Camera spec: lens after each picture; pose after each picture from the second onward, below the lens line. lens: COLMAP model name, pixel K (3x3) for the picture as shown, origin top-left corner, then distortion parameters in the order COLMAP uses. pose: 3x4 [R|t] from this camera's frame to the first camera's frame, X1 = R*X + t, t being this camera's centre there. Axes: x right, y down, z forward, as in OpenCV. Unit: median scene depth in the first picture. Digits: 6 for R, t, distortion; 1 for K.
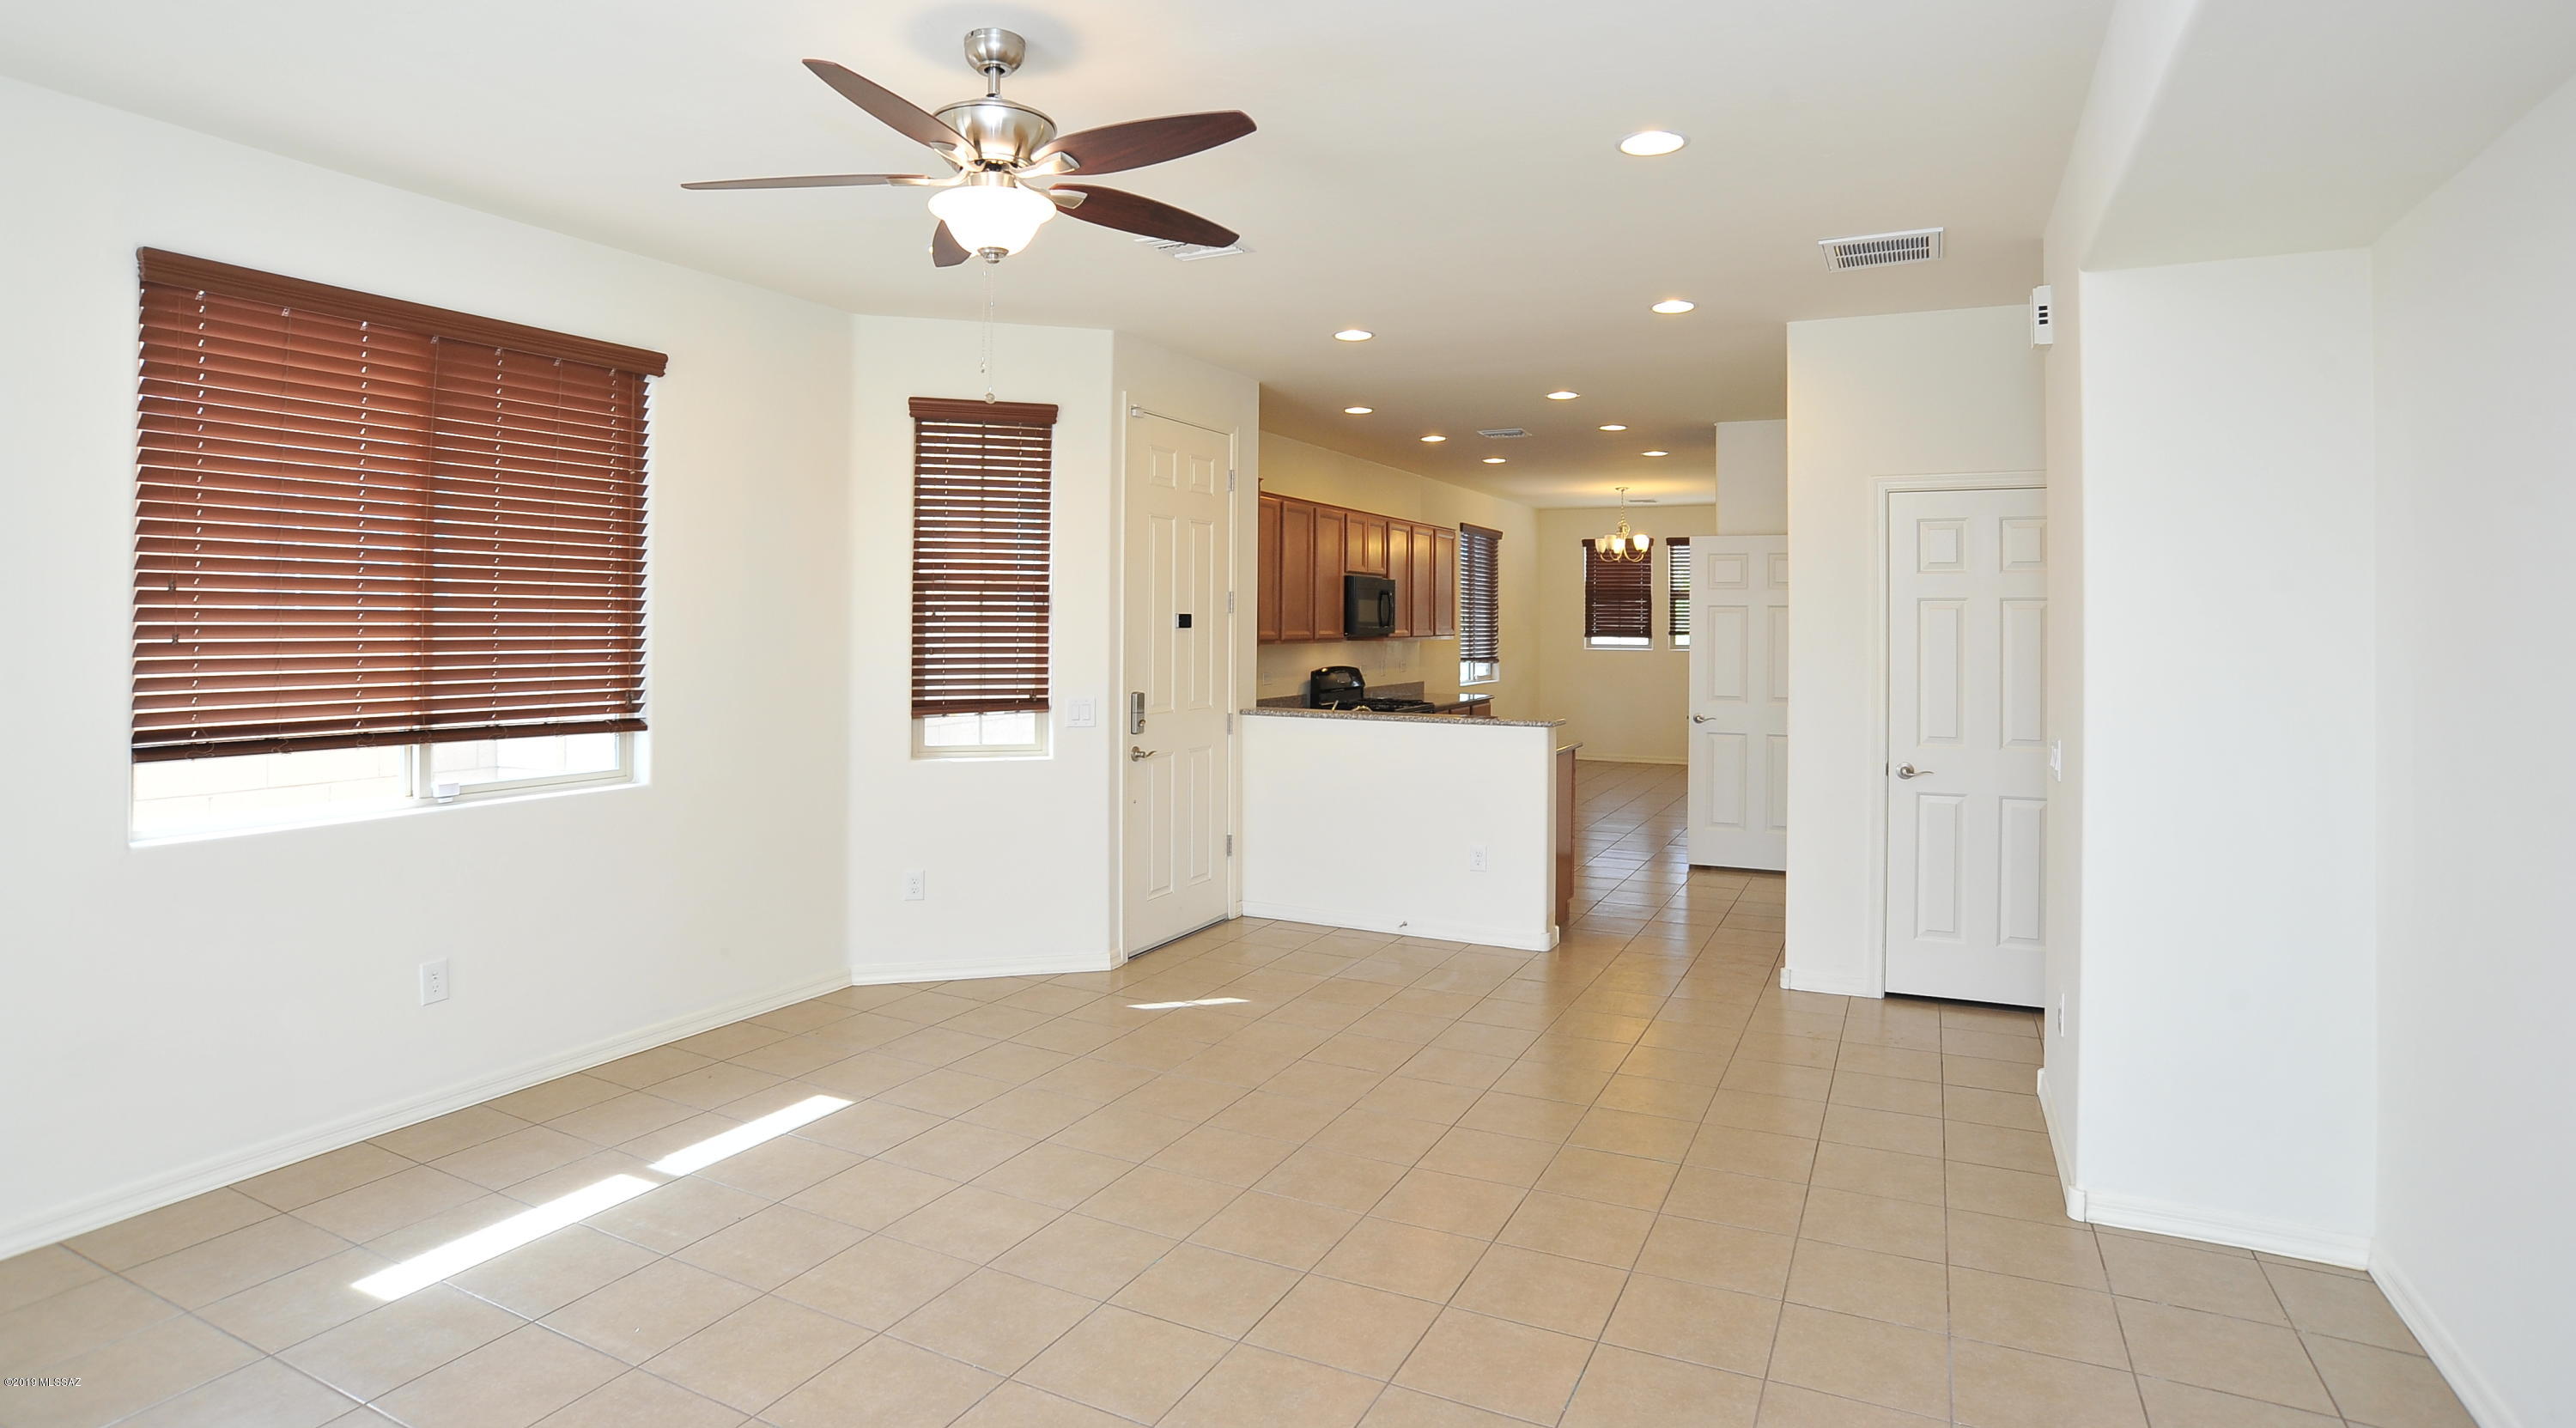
lens RADIAL K [[1317.7, 0, 1283.3], [0, 1317.7, 615.5], [0, 0, 1]] dist [-0.045738, 0.000712]
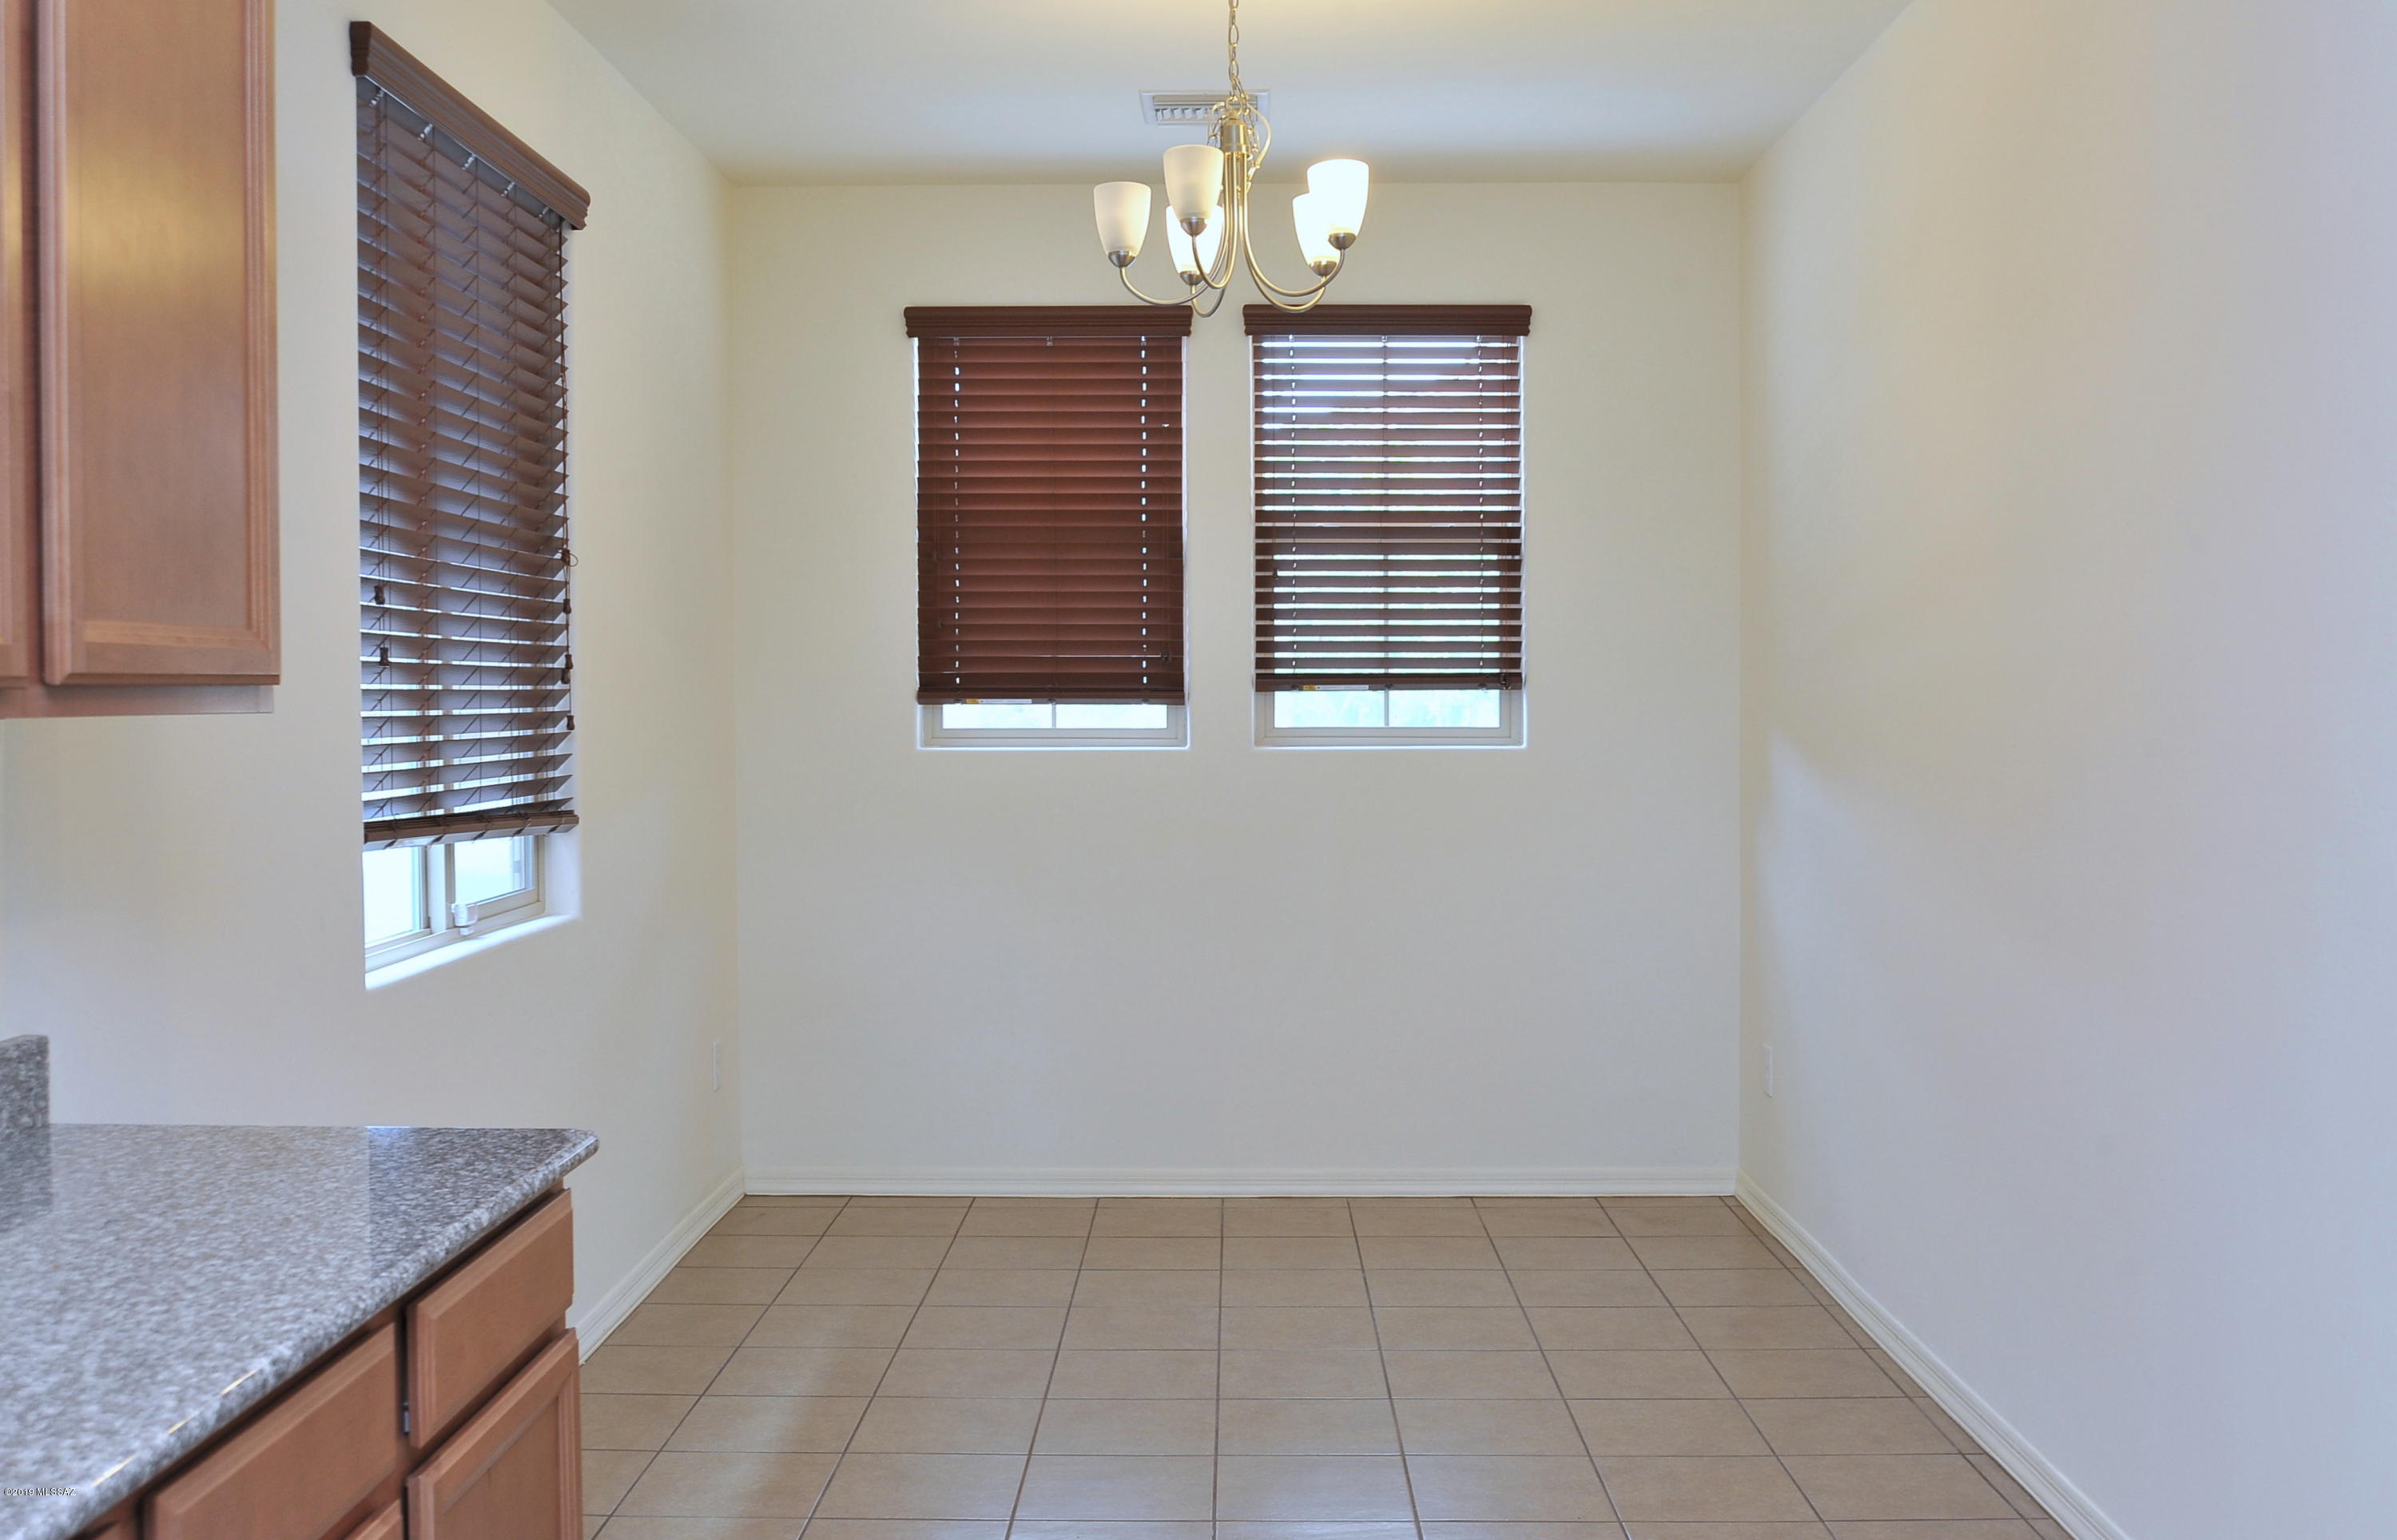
lens RADIAL K [[2336.3, 0, 1202.6], [0, 2336.3, 735.1], [0, 0, 1]] dist [-0.042792, -0.007443]
pose [[0.900141, -0.015768, 0.435313, 0.142584], [0.005092, 0.999657, 0.025679, 0.018682], [-0.435569, -0.020898, 0.899913, 0.956274]]
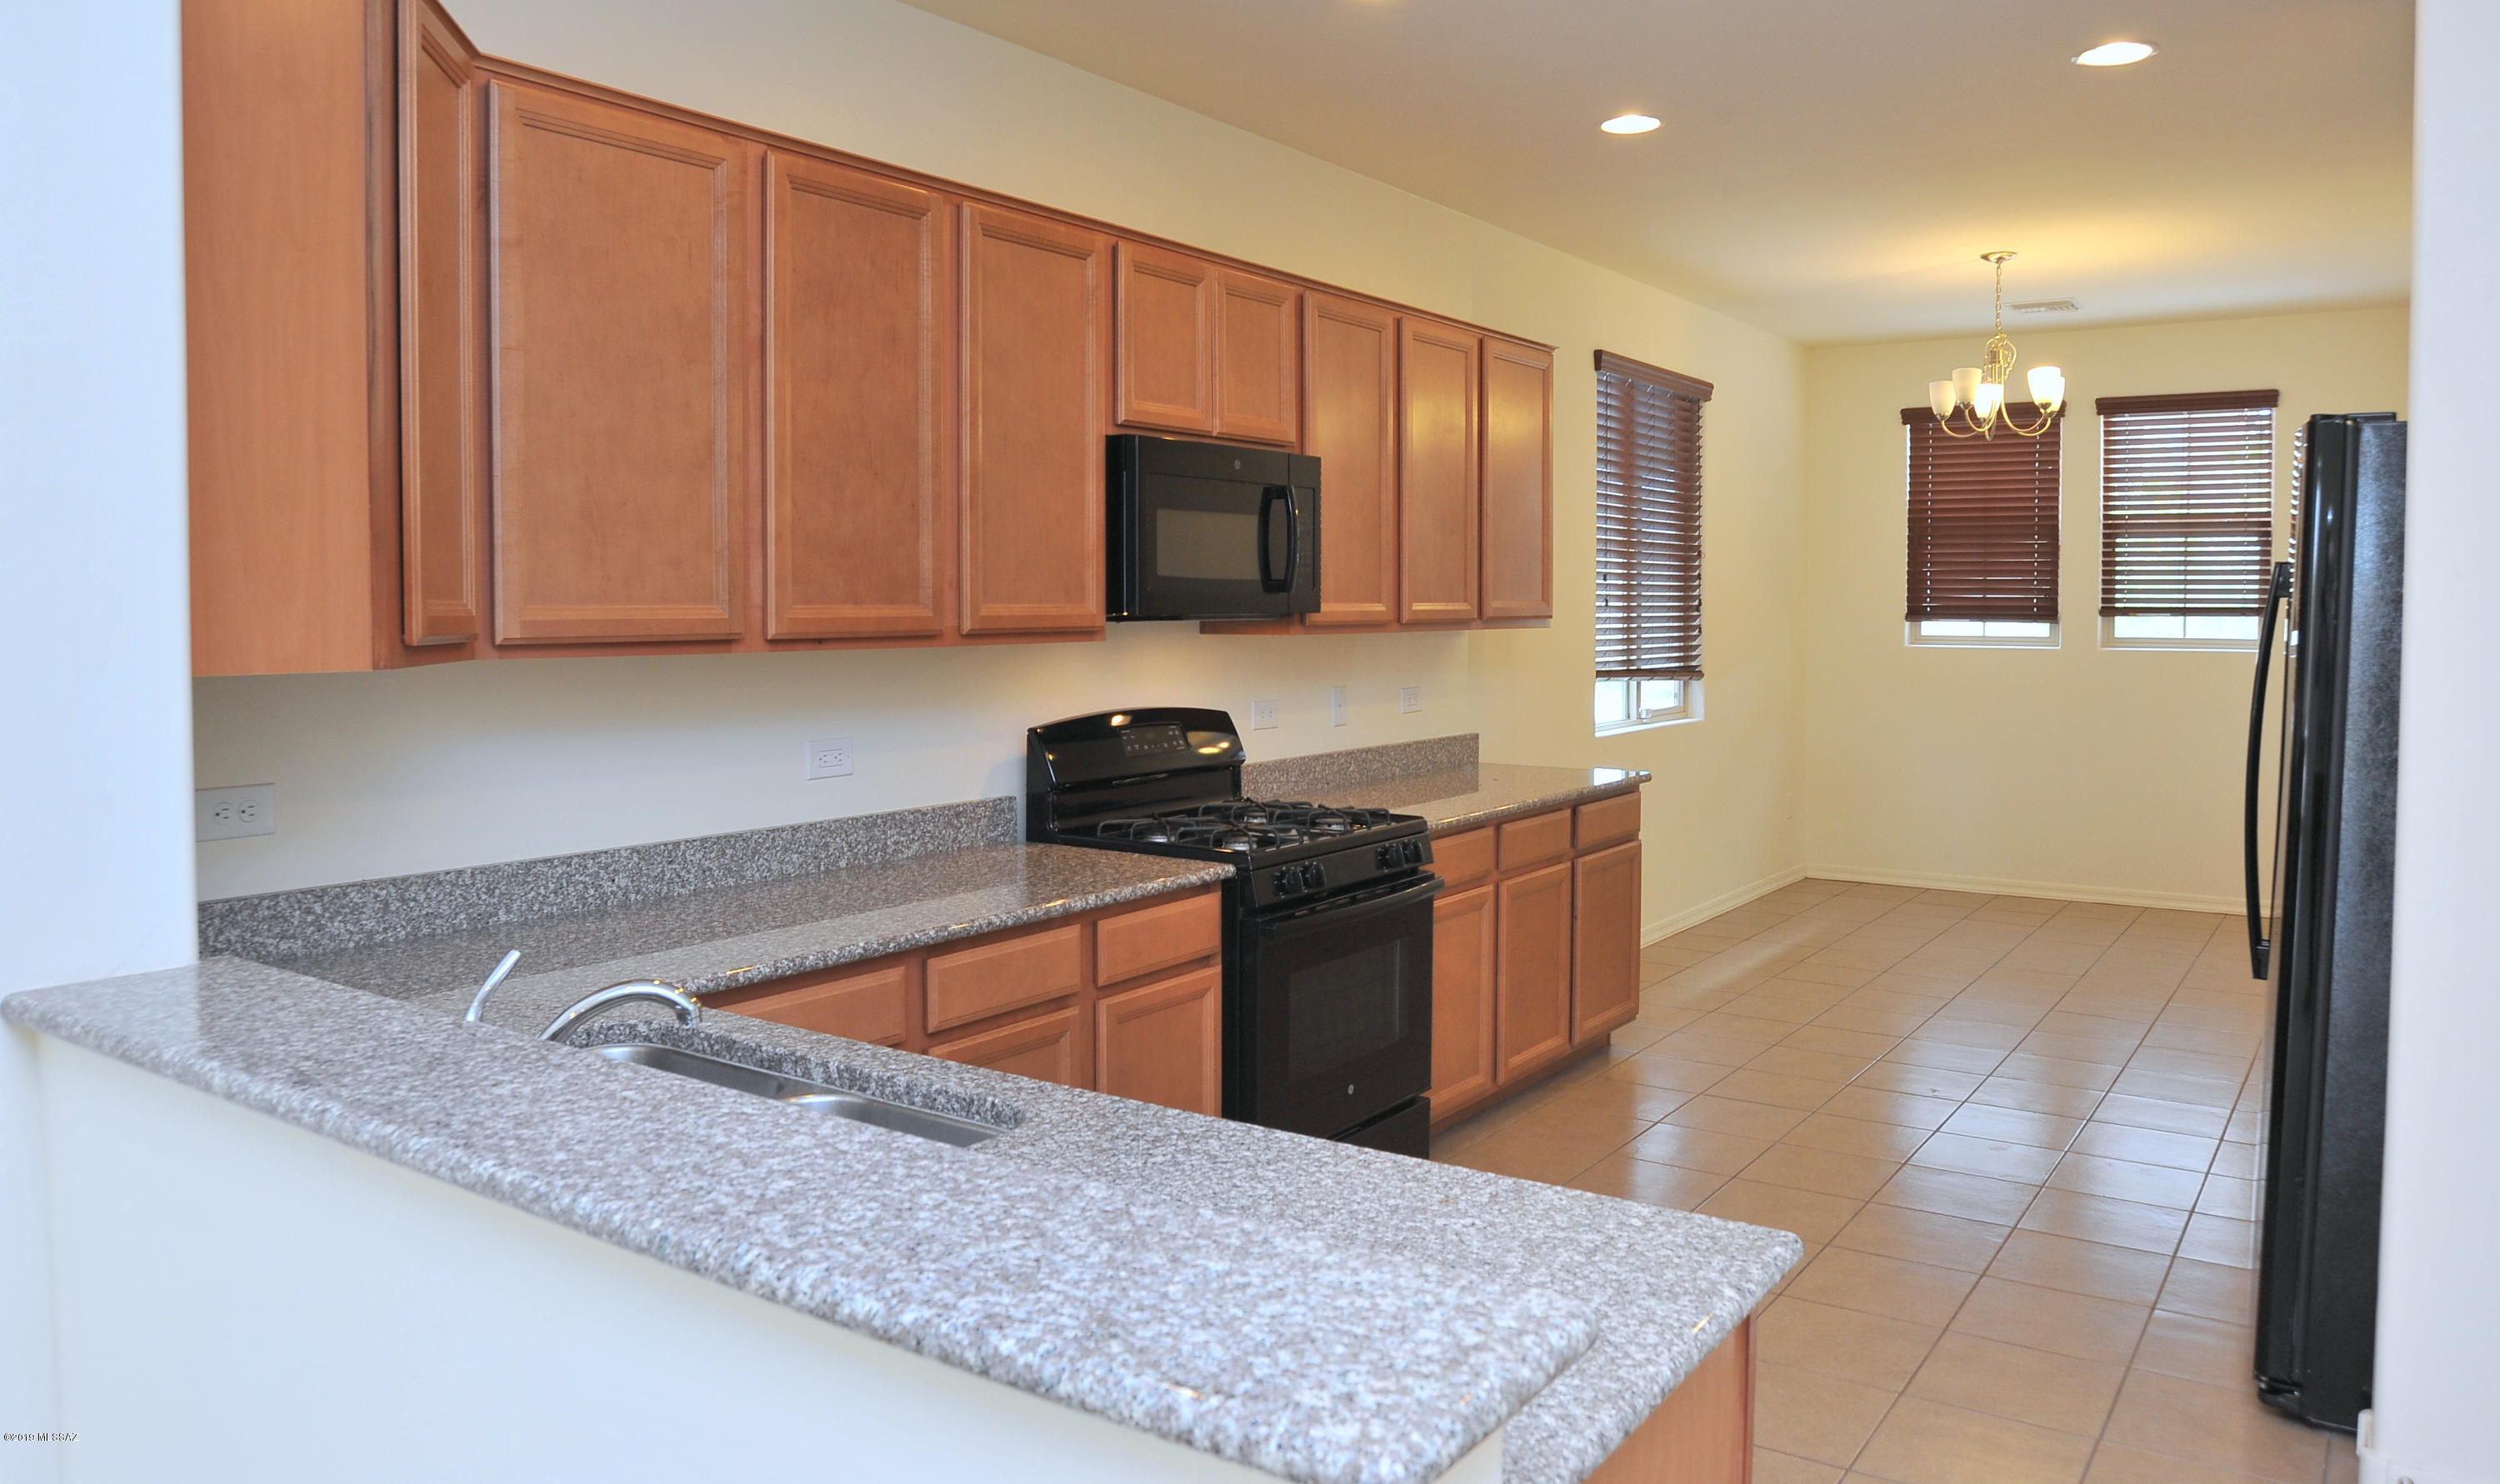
lens RADIAL K [[1754.8, 0, 1243.3], [0, 1754.8, 676.6], [0, 0, 1]] dist [-0.067632, 0.006401]
pose [[0.989130, 0.001589, -0.147033, 0.146990], [0.005496, 0.998843, 0.047765, 0.009003], [0.146939, -0.048054, 0.987978, 0.599523]]
